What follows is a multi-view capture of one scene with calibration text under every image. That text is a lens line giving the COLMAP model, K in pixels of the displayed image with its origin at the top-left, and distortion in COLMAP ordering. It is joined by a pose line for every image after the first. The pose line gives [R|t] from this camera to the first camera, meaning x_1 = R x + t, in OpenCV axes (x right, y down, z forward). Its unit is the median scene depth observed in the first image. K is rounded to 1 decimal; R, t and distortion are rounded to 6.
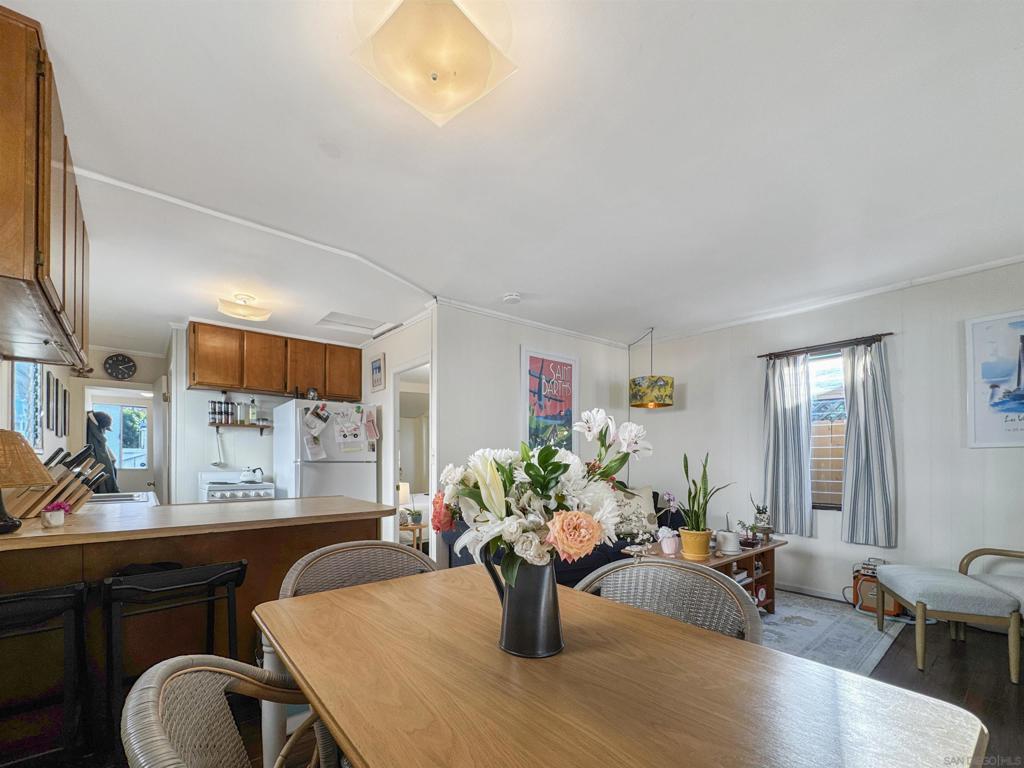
lens RADIAL K [[435.0, 0, 512.0], [0, 435.0, 384.0], [0, 0, 1]] dist [-0.000826, -0.000227]
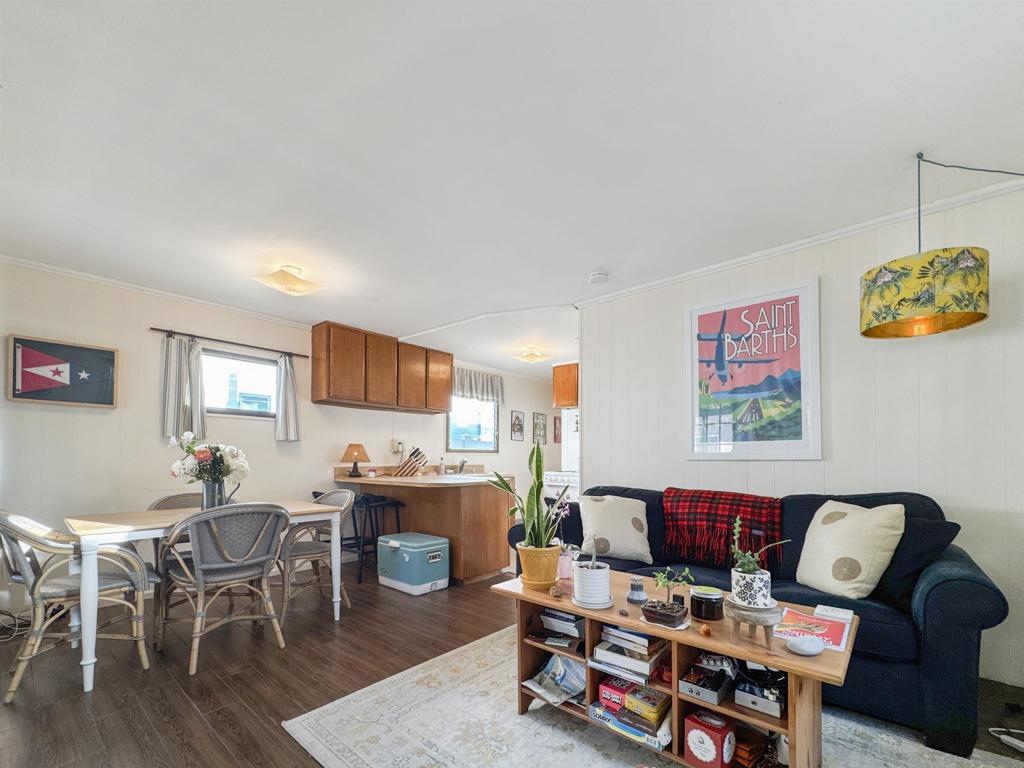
lens RADIAL K [[435.0, 0, 512.0], [0, 435.0, 384.0], [0, 0, 1]] dist [-0.000826, -0.000227]
pose [[0.139214, -0.149591, -0.978898, 0.975343], [0.186487, 0.974798, -0.122443, 0.113957], [0.972544, -0.165506, 0.163602, 0.717999]]
